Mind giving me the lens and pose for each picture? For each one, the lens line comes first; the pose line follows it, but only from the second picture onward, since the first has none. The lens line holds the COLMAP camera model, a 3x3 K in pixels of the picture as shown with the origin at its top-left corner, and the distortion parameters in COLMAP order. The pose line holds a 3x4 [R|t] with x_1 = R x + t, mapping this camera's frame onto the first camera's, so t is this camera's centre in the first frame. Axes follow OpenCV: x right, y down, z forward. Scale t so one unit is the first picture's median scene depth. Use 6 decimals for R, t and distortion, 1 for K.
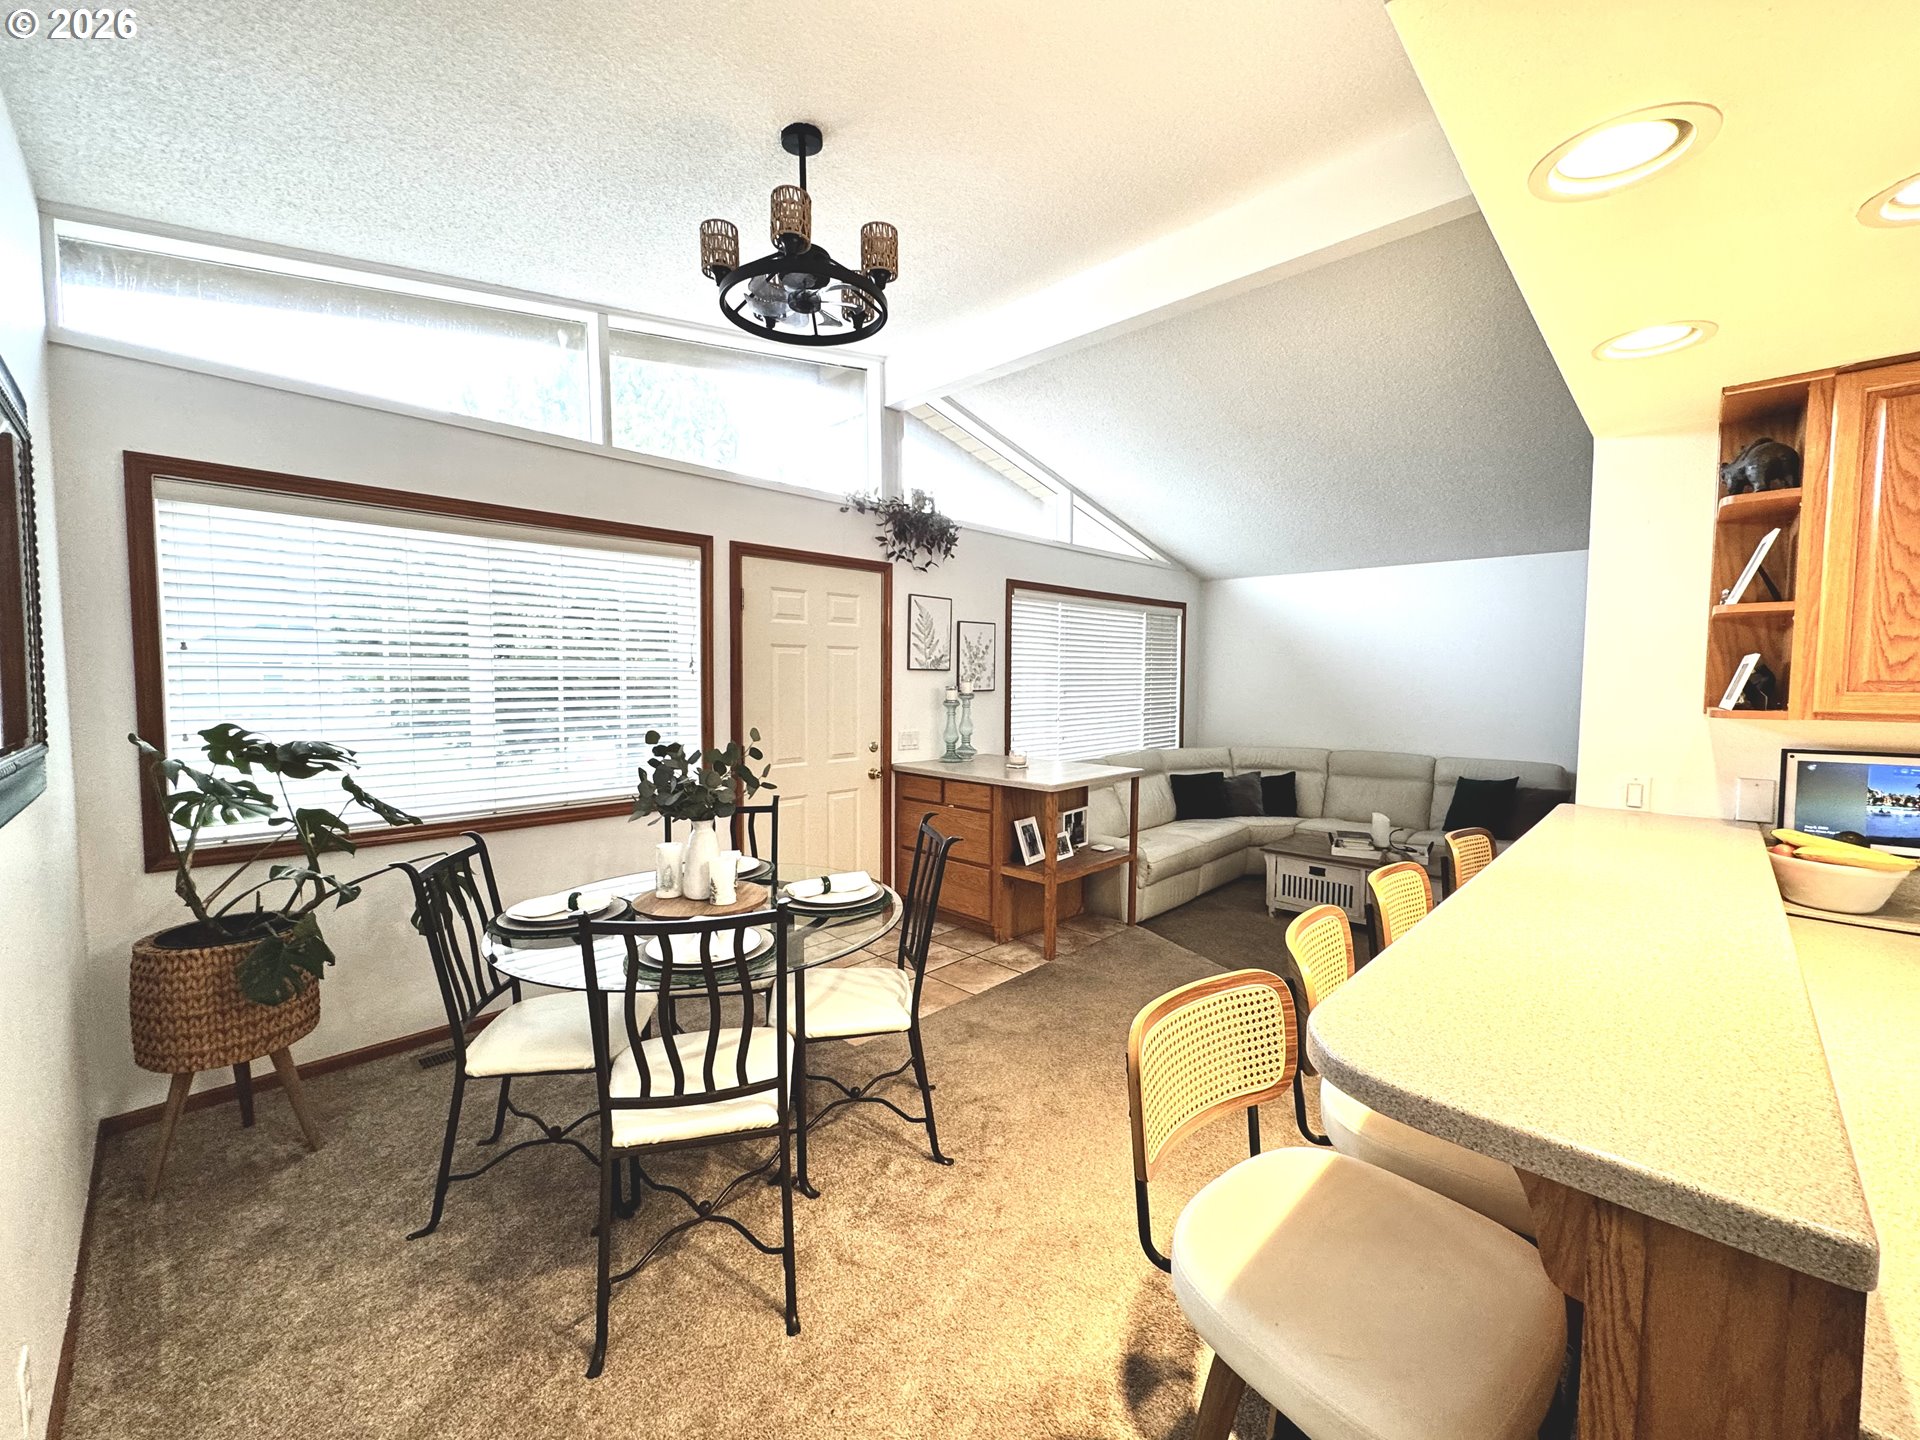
lens RADIAL K [[769.5, 0, 959.8], [0, 769.5, 720.1], [0, 0, 1]] dist [-0.001243, -0.000007]
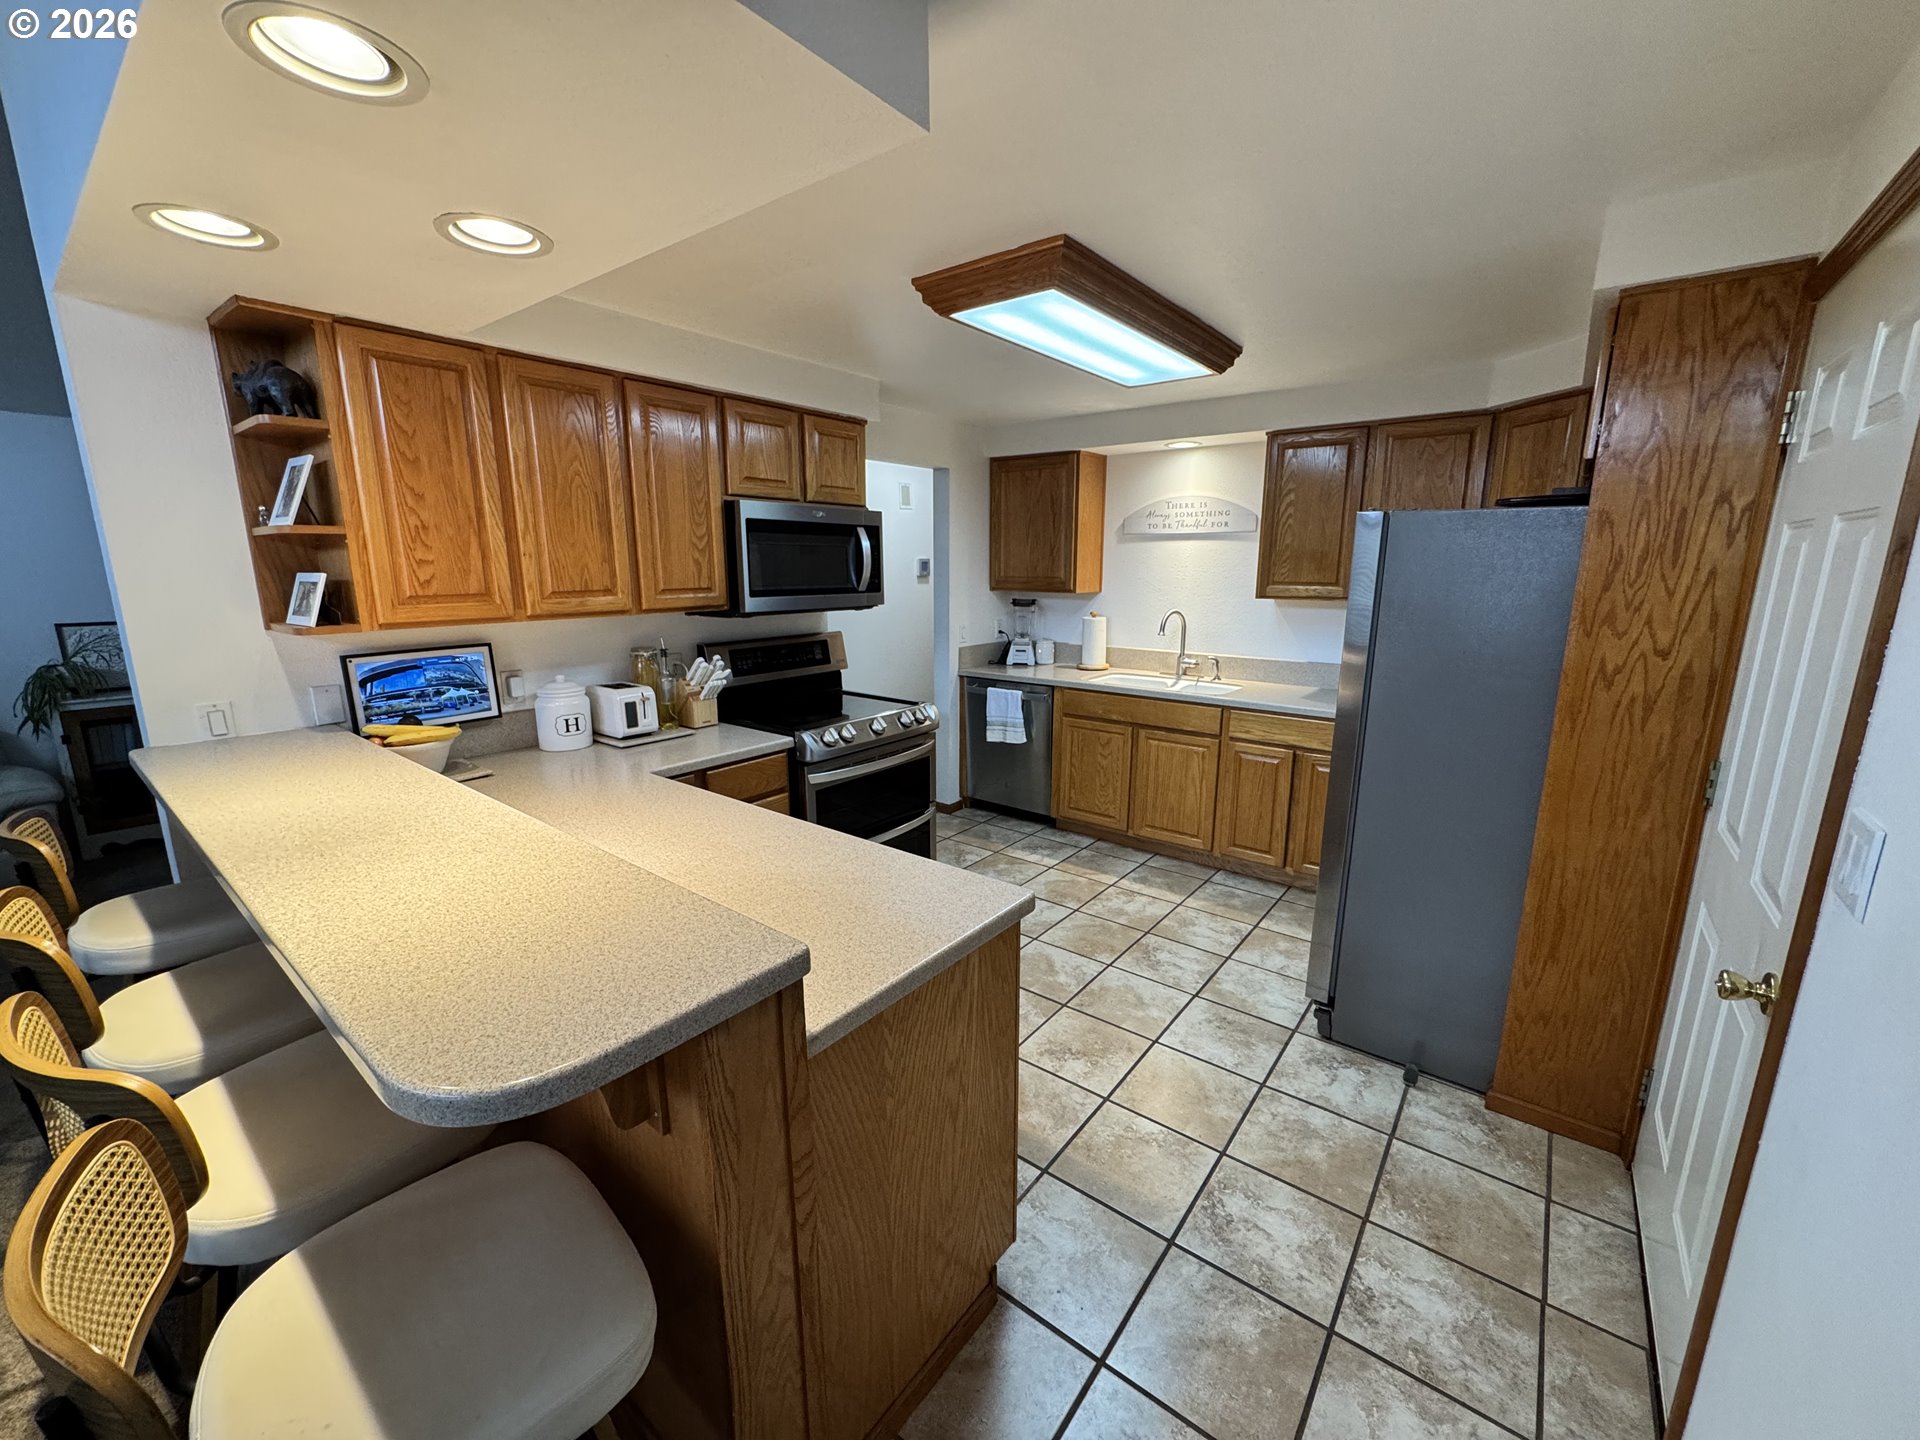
lens RADIAL K [[769.5, 0, 959.3], [0, 769.5, 717.2], [0, 0, 1]] dist [-0.001243, -0.000007]
pose [[-0.105735, -0.206495, 0.972718, -0.157558], [0.054162, 0.975553, 0.212984, -0.071293], [-0.992918, 0.075204, -0.091966, 0.223824]]
